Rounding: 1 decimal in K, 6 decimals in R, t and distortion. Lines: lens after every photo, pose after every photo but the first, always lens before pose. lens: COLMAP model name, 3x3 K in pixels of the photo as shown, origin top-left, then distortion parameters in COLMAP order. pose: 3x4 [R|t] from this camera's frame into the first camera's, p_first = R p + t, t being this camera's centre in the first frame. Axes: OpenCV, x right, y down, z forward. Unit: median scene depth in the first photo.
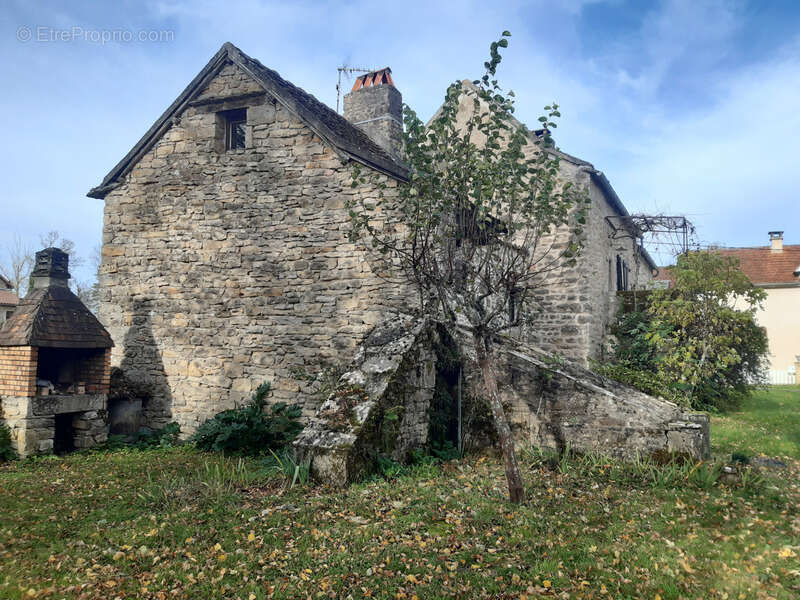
lens RADIAL K [[631.0, 0, 399.9], [0, 631.0, 302.7], [0, 0, 1]] dist [0.074154, -0.154644]
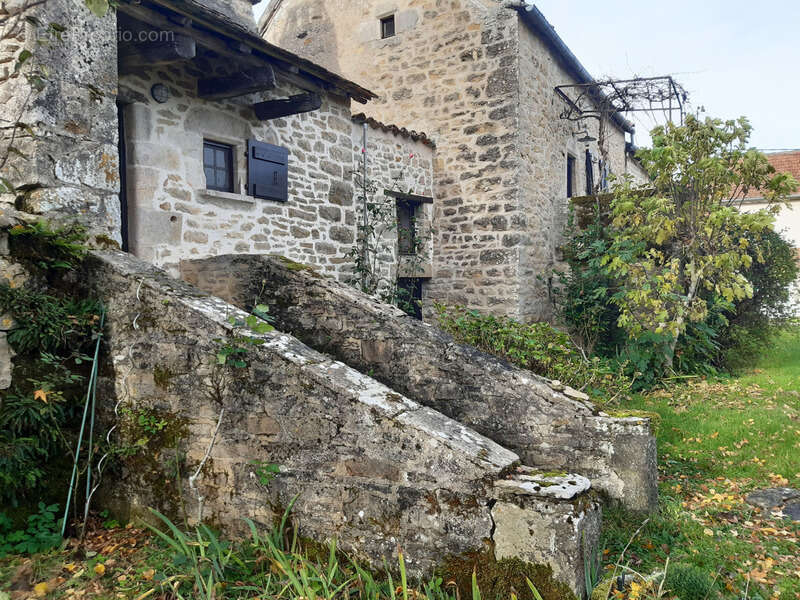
lens RADIAL K [[631.0, 0, 399.6], [0, 631.0, 300.4], [0, 0, 1]] dist [0.074154, -0.154644]
pose [[0.998176, -0.035853, -0.048572, 0.202850], [0.040010, 0.995360, 0.087507, 0.026713], [0.045210, -0.089291, 0.994979, 0.335055]]
